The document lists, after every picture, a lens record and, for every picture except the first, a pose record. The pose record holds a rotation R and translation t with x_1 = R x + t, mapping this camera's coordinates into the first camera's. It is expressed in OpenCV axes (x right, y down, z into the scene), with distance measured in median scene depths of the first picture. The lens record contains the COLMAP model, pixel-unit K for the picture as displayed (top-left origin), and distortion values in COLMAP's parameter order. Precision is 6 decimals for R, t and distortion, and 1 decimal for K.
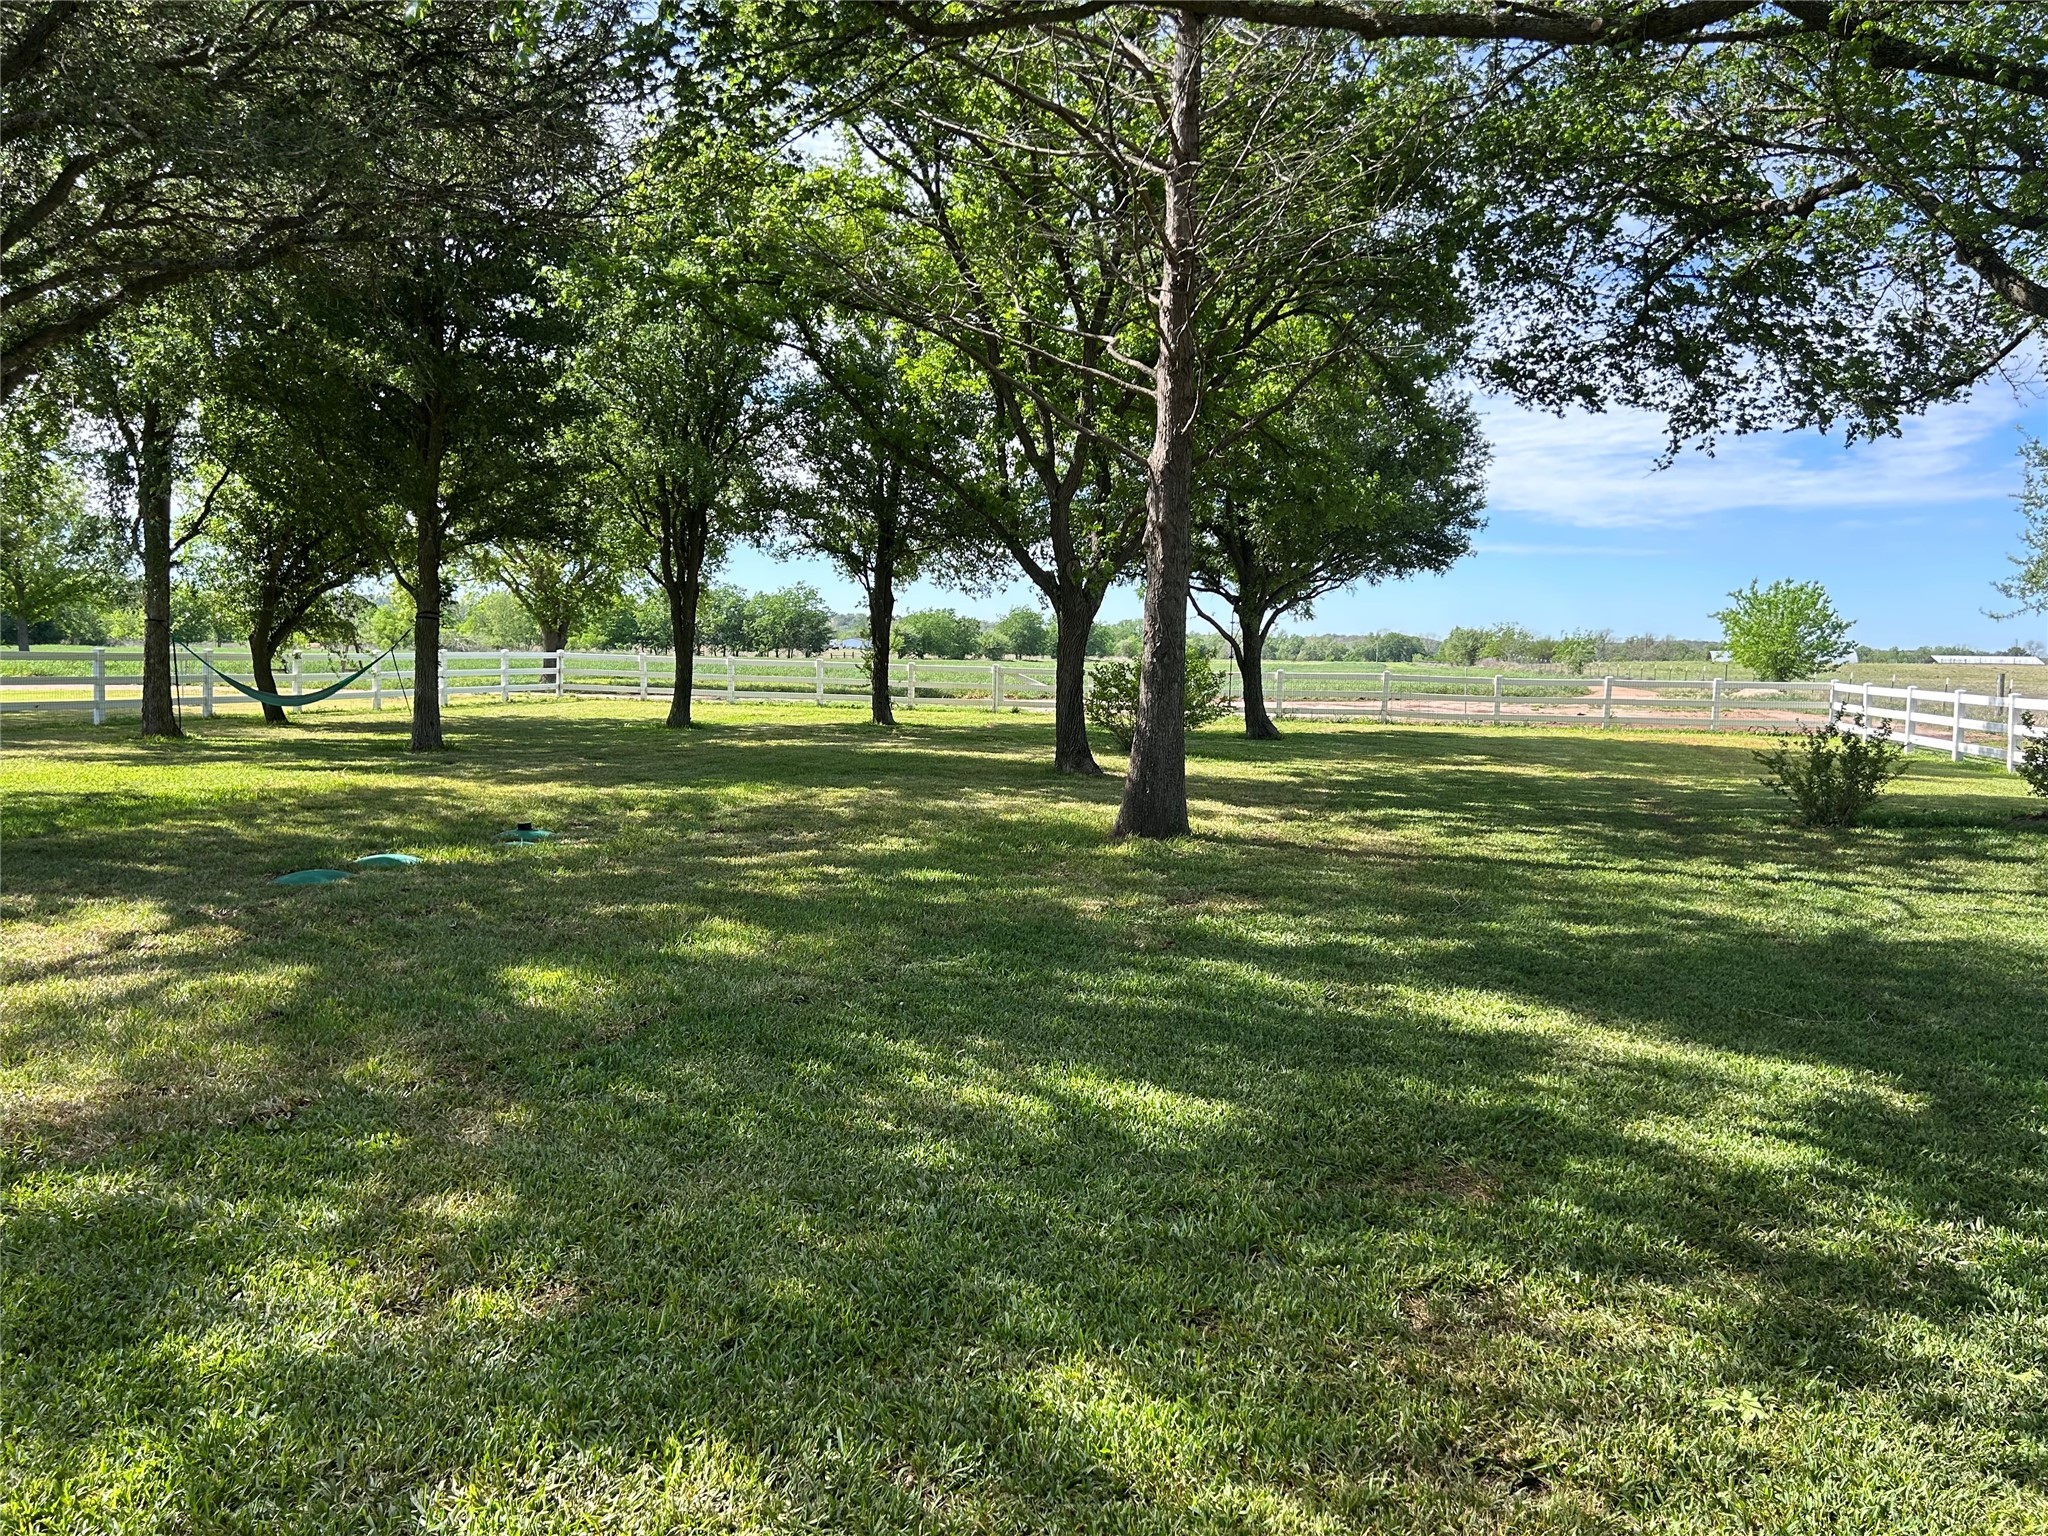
lens RADIAL K [[1543.3, 0, 1045.3], [0, 1543.3, 779.6], [0, 0, 1]] dist [0.045669, -0.038455]
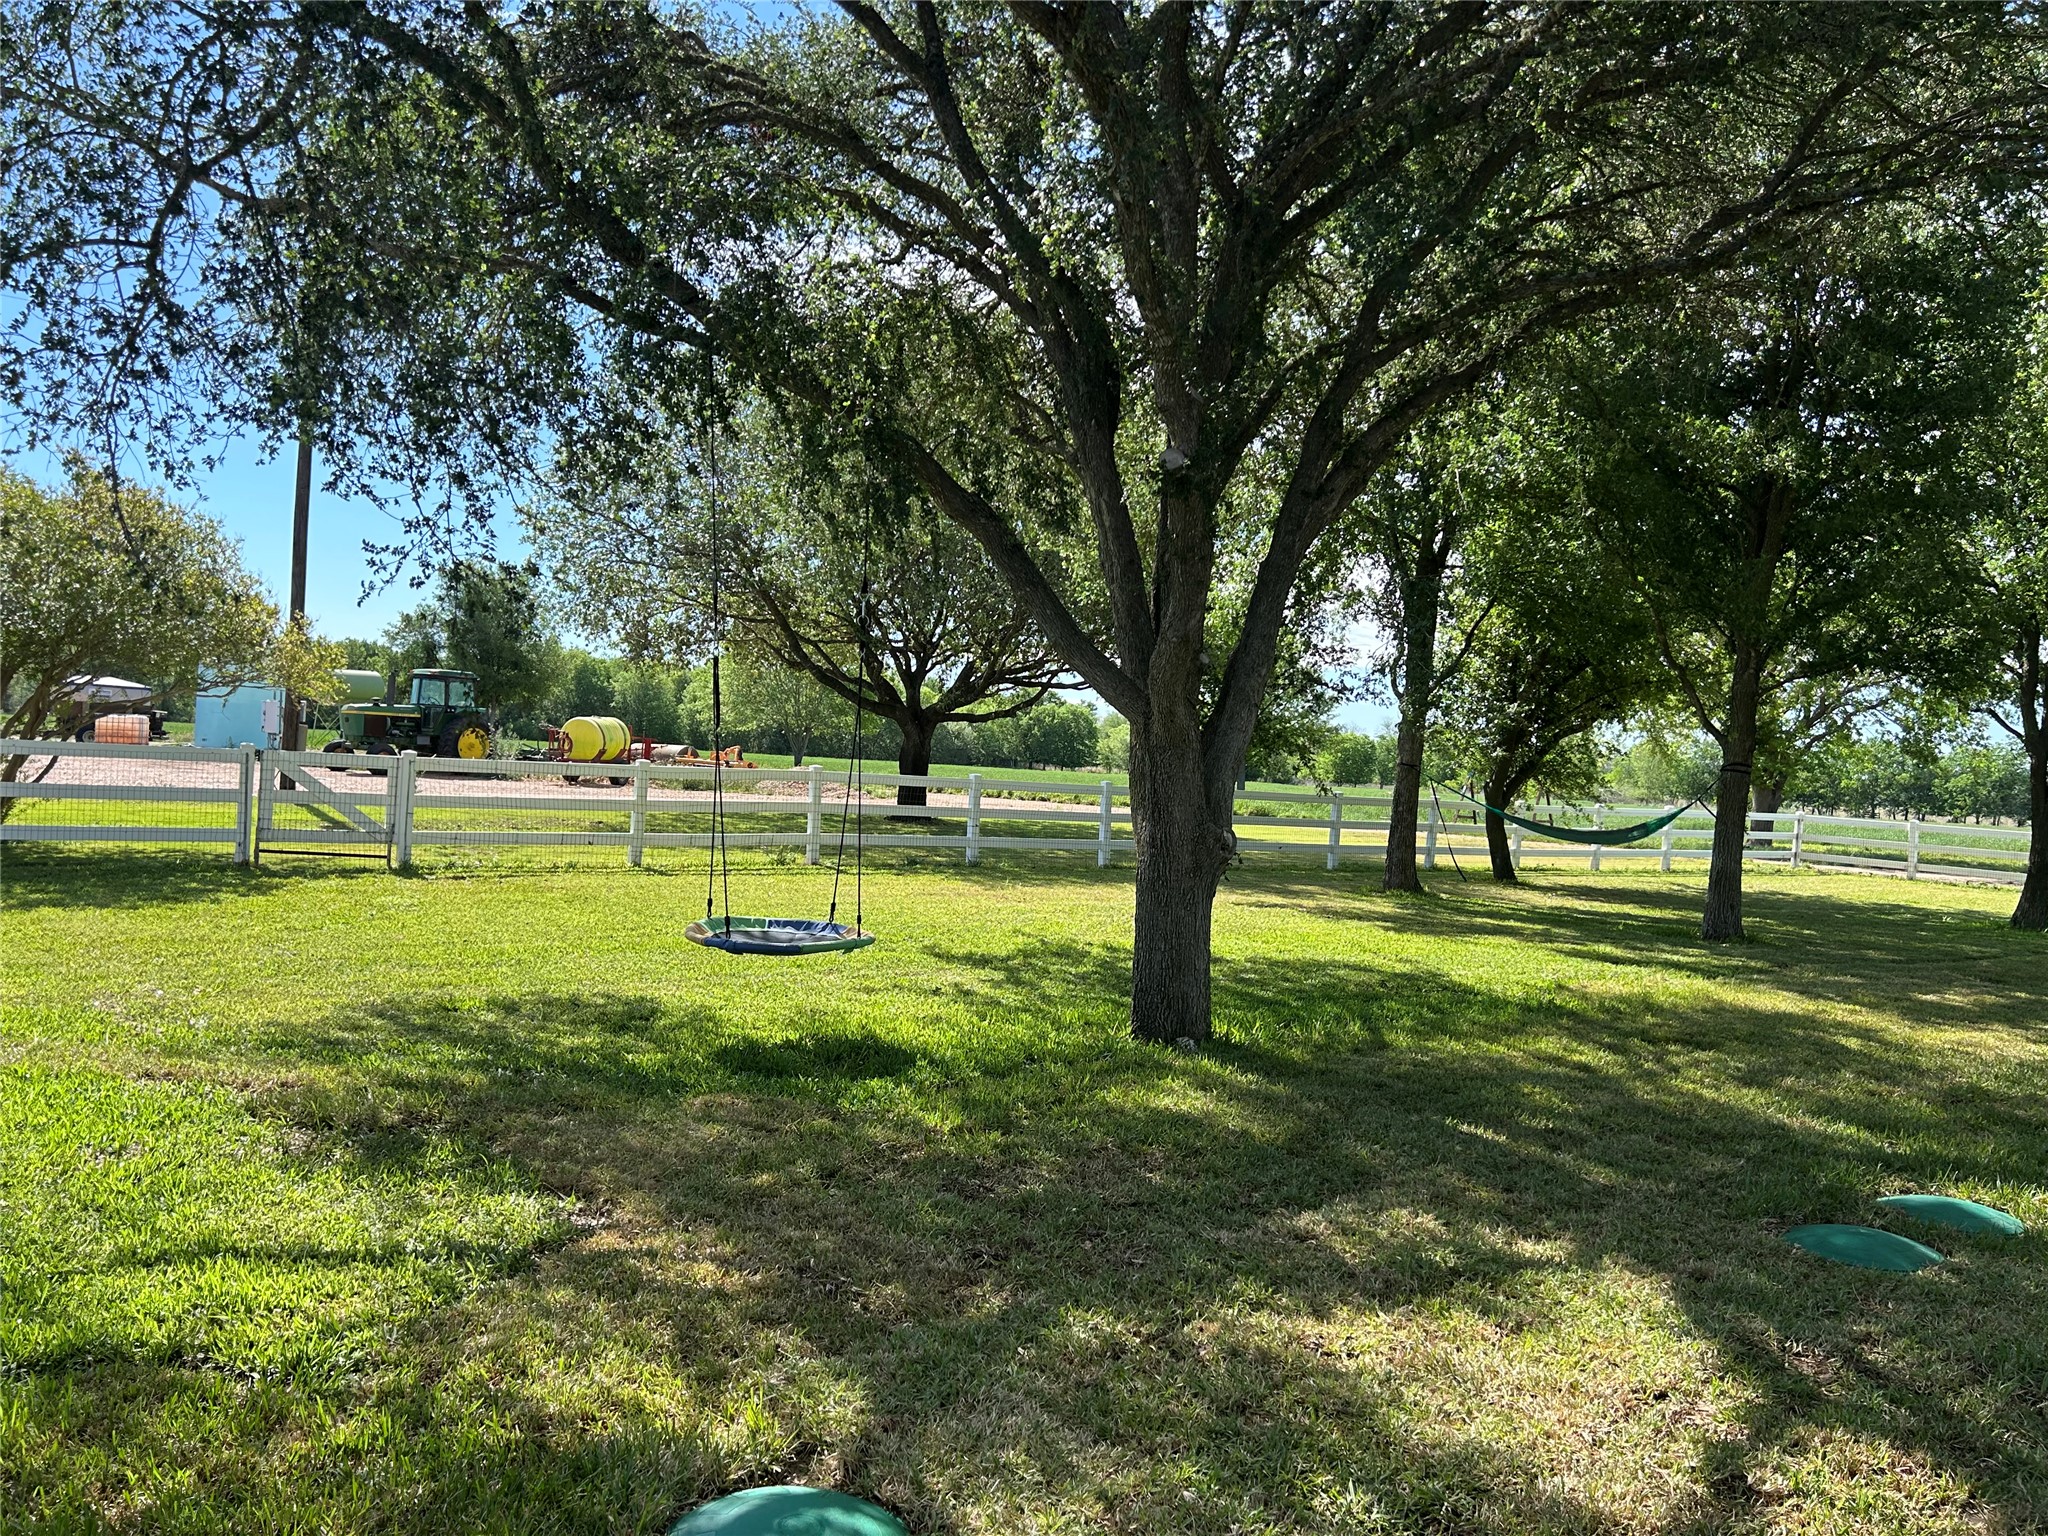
lens RADIAL K [[1543.3, 0, 1023.6], [0, 1543.3, 769.0], [0, 0, 1]] dist [0.045669, -0.038455]
pose [[0.764580, 0.030005, -0.643830, -0.131846], [-0.096027, 0.993070, -0.067756, -0.013356], [0.637335, 0.113630, 0.762163, 0.133545]]
